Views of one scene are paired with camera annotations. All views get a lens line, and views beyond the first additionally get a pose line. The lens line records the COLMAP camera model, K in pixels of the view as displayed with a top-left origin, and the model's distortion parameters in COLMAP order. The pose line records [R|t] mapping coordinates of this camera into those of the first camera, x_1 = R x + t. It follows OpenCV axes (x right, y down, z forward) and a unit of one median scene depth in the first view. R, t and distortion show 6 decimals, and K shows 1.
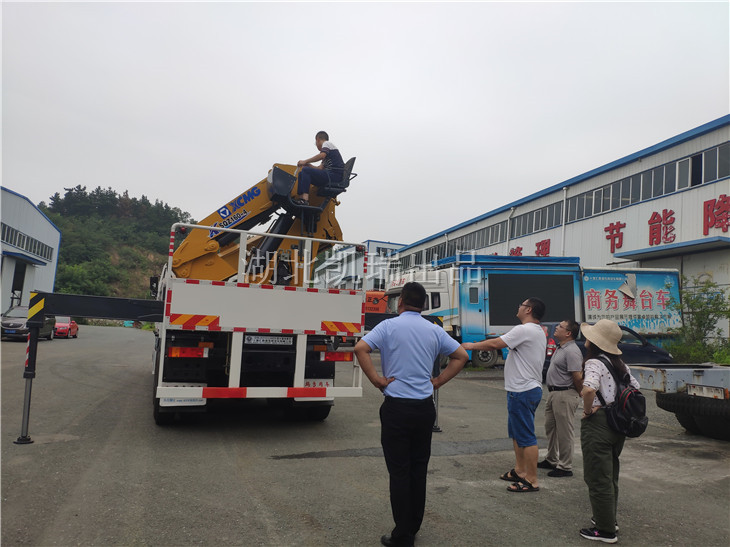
lens RADIAL K [[556.8, 0, 370.5], [0, 556.8, 281.9], [0, 0, 1]] dist [0.105025, -0.215460]
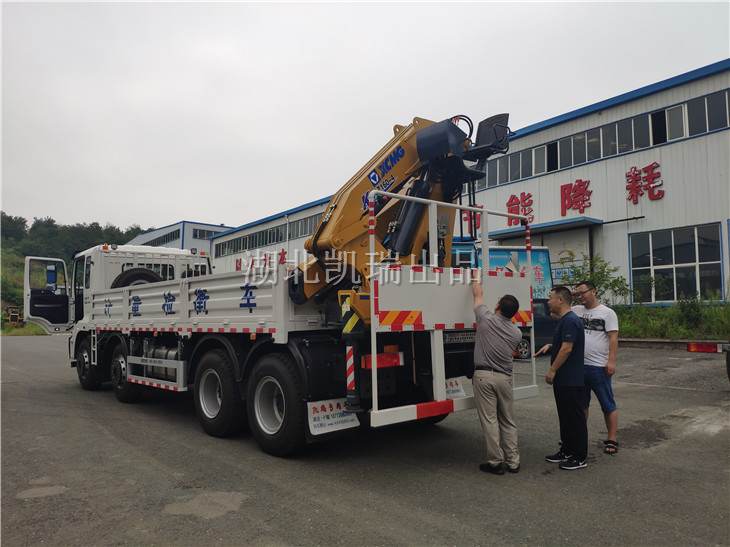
lens RADIAL K [[560.8, 0, 364.1], [0, 560.8, 290.8], [0, 0, 1]] dist [-0.002133, -0.004559]
pose [[0.938855, -0.042278, 0.341706, -0.151254], [0.026050, 0.998310, 0.051942, -0.002308], [-0.343325, -0.039865, 0.938370, 0.075165]]
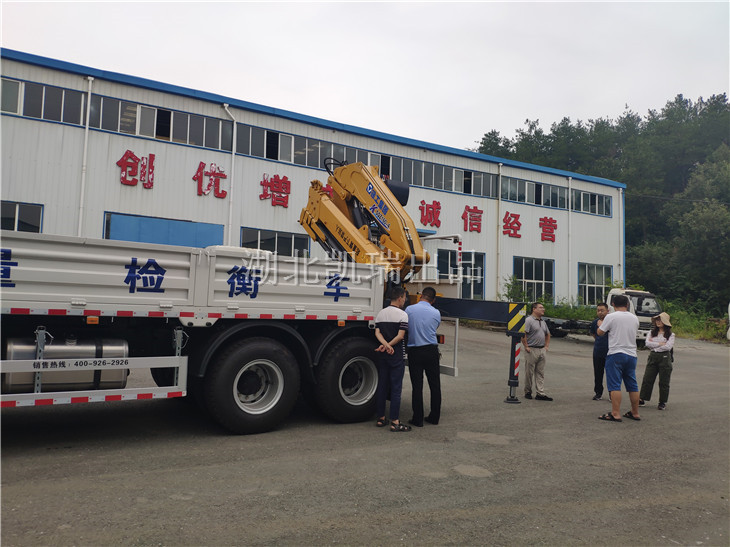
lens RADIAL K [[558.6, 0, 363.7], [0, 558.6, 282.7], [0, 0, 1]] dist [0.091328, -0.209931]
pose [[-0.223417, -0.025428, 0.974391, -0.367635], [-0.143210, 0.989668, -0.007010, 0.009471], [-0.964145, -0.141108, -0.224750, 0.358816]]
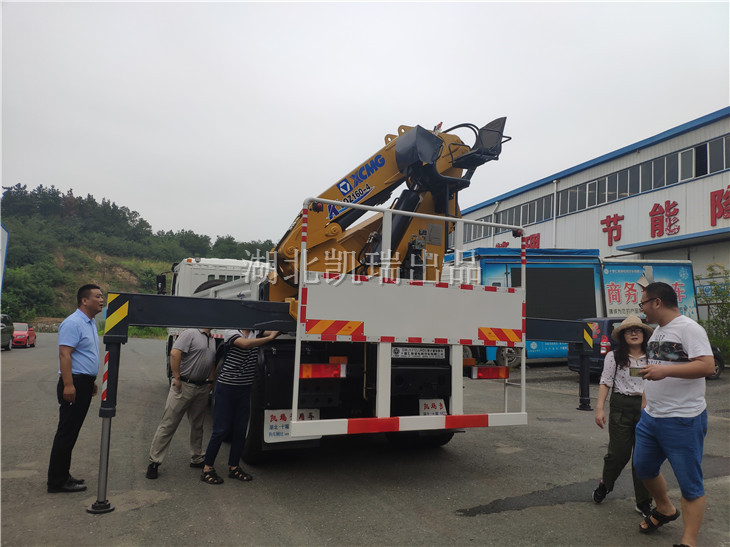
lens RADIAL K [[558.7, 0, 377.4], [0, 558.7, 276.5], [0, 0, 1]] dist [0.085672, -0.164885]
pose [[0.995545, -0.016978, 0.092743, -0.079542], [0.017634, 0.999825, -0.006258, 0.001352], [-0.092621, 0.007866, 0.995670, 0.062631]]
